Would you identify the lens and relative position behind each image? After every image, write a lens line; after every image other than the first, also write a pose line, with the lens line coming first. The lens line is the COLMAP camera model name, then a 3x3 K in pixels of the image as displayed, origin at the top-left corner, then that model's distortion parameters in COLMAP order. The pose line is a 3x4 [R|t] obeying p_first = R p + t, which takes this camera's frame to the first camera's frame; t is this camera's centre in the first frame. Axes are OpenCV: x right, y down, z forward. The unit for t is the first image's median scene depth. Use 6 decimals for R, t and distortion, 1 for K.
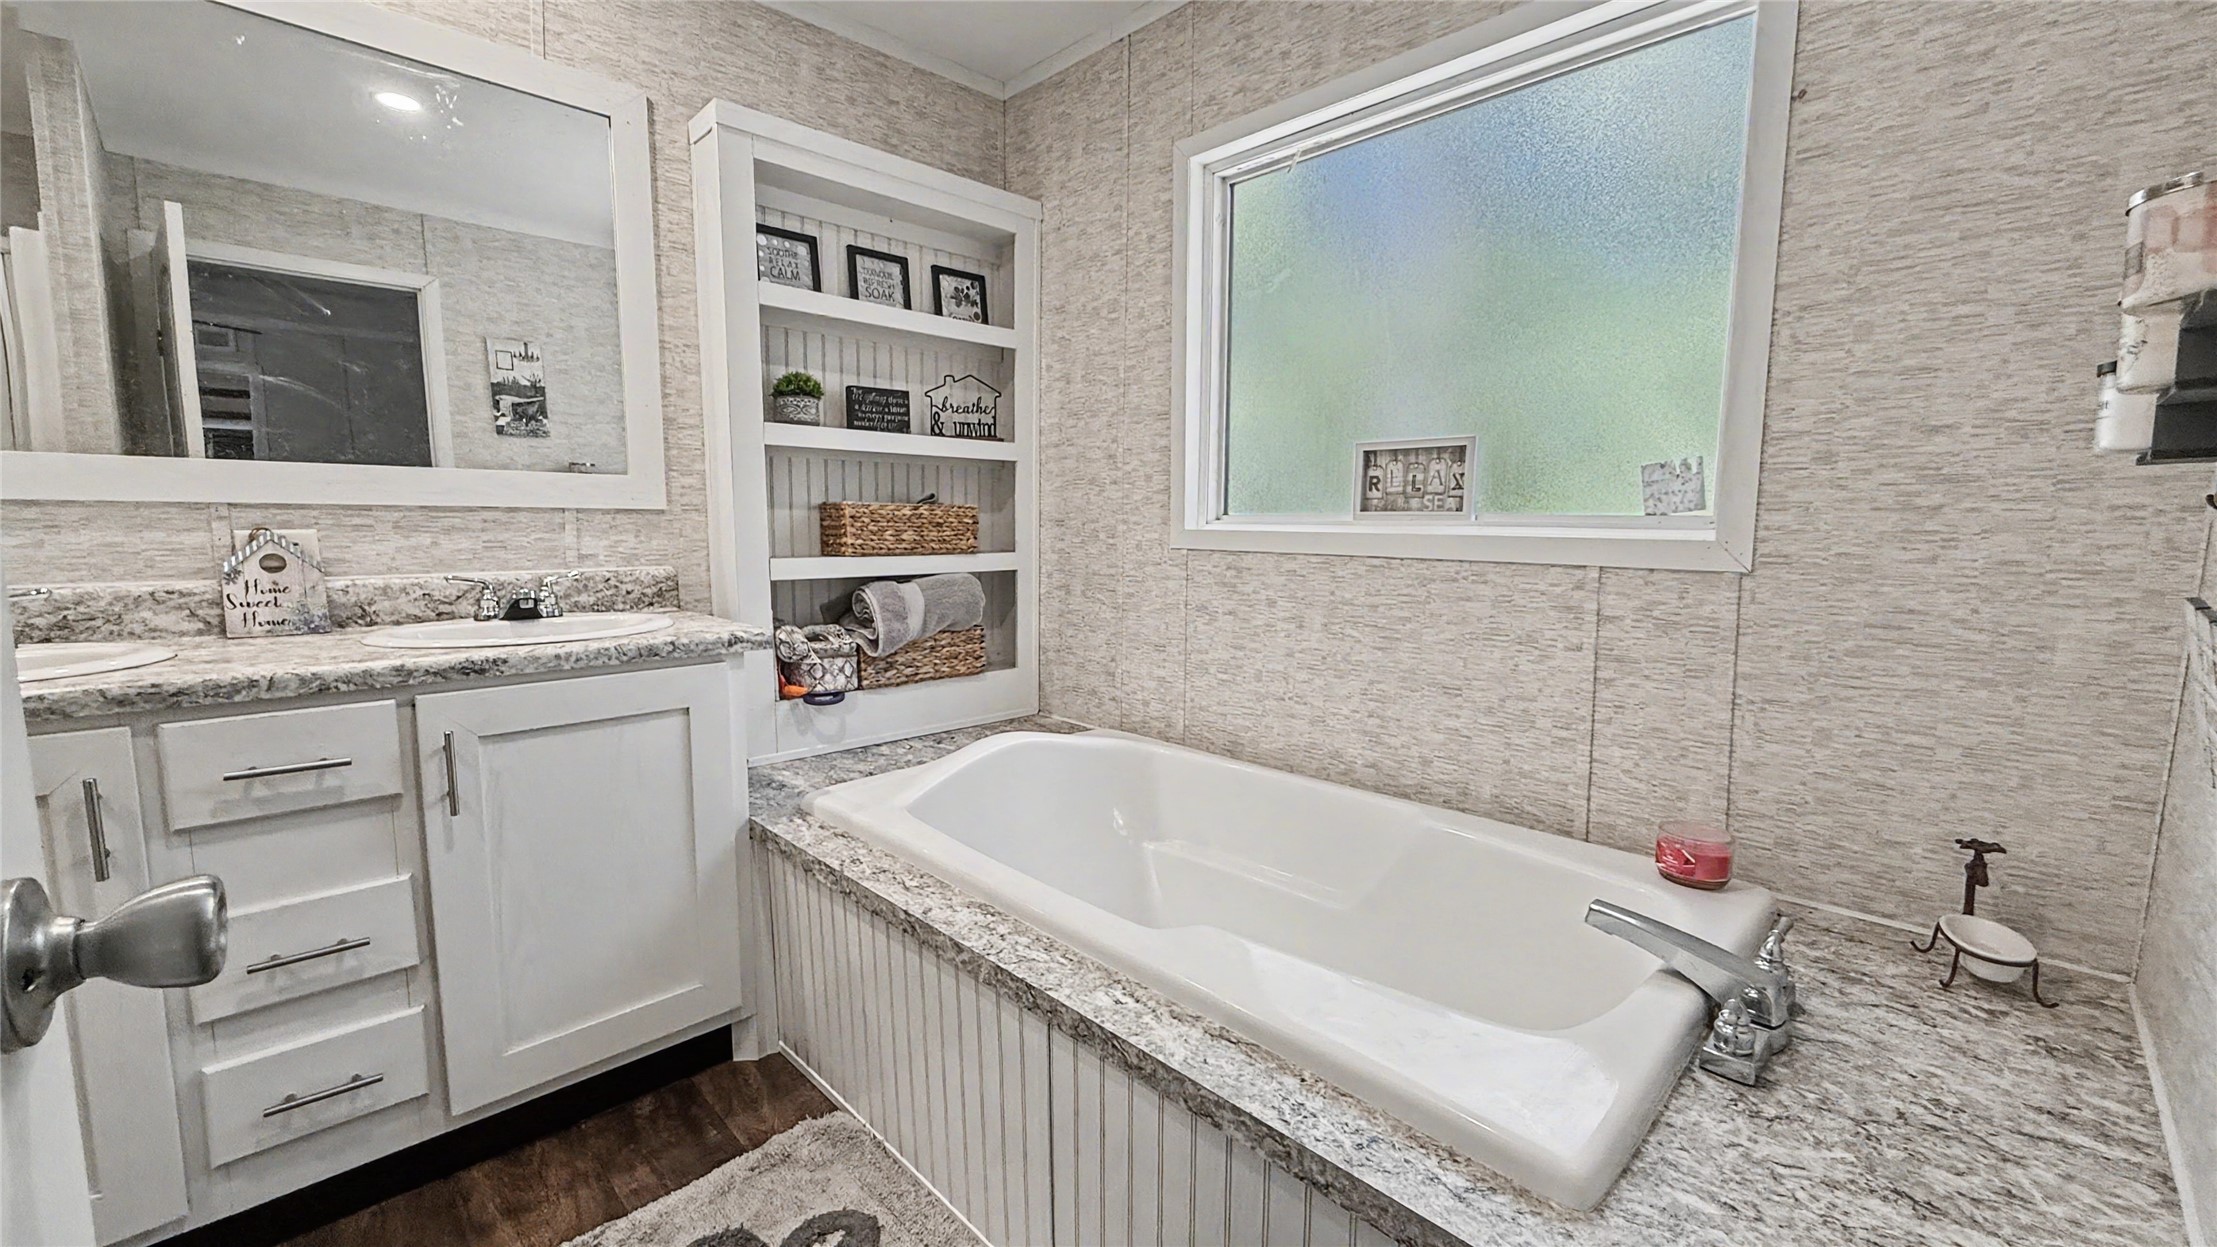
lens RADIAL K [[884.3, 0, 1102.9], [0, 884.3, 624.7], [0, 0, 1]] dist [-0.000347, 0.000065]
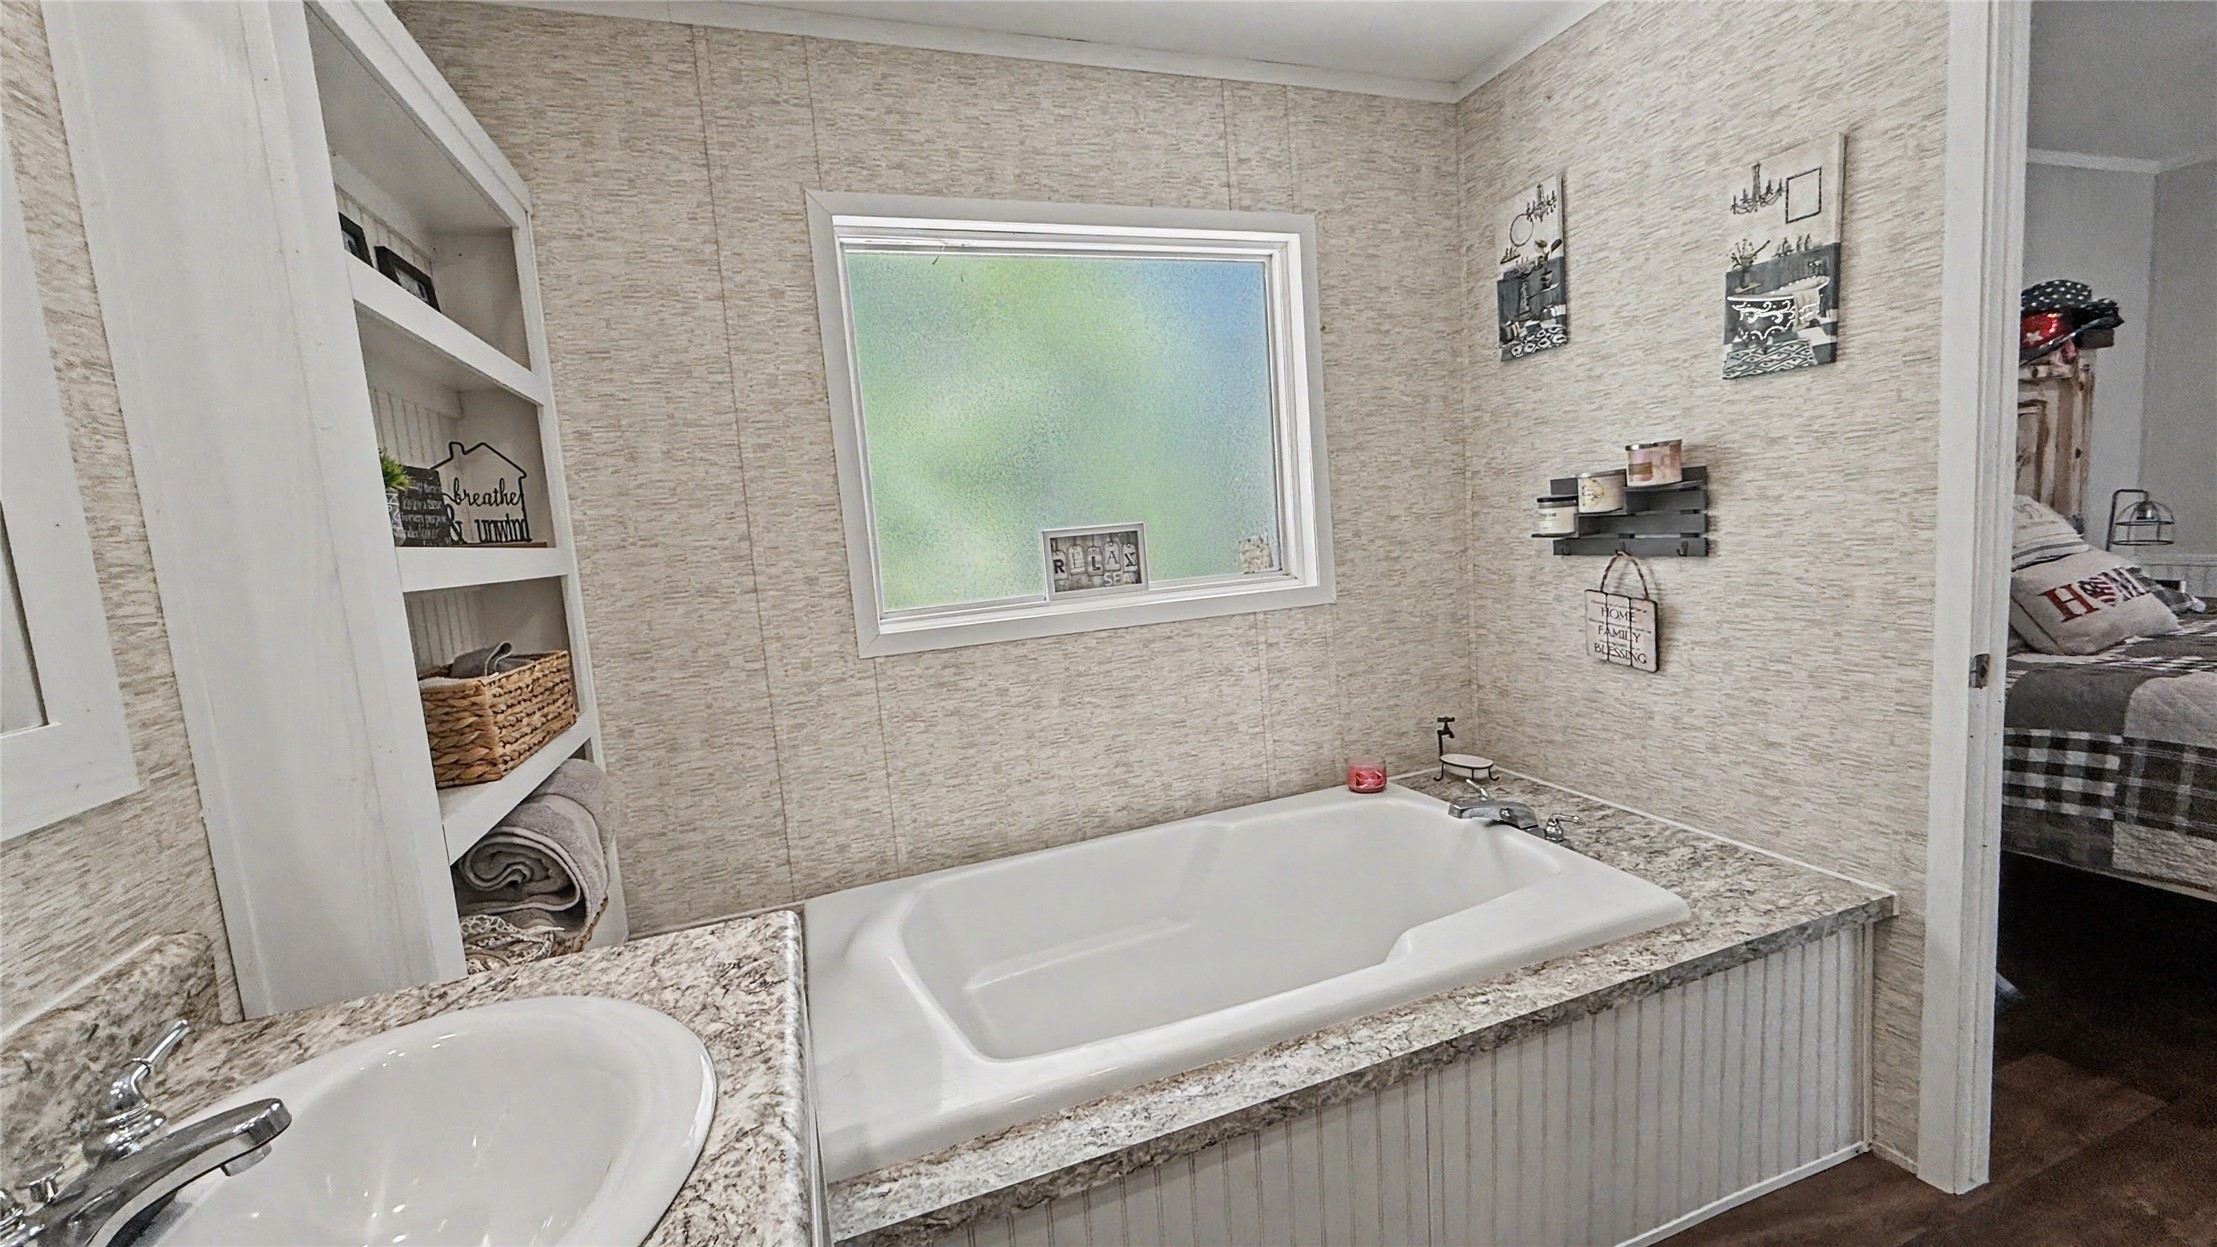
lens RADIAL K [[884.3, 0, 1109.5], [0, 884.3, 625.1], [0, 0, 1]] dist [-0.000347, 0.000065]
pose [[0.409055, -0.143297, 0.901188, -0.703680], [0.190065, 0.979312, 0.069448, -0.157381], [-0.892496, 0.142876, 0.427828, 0.491080]]
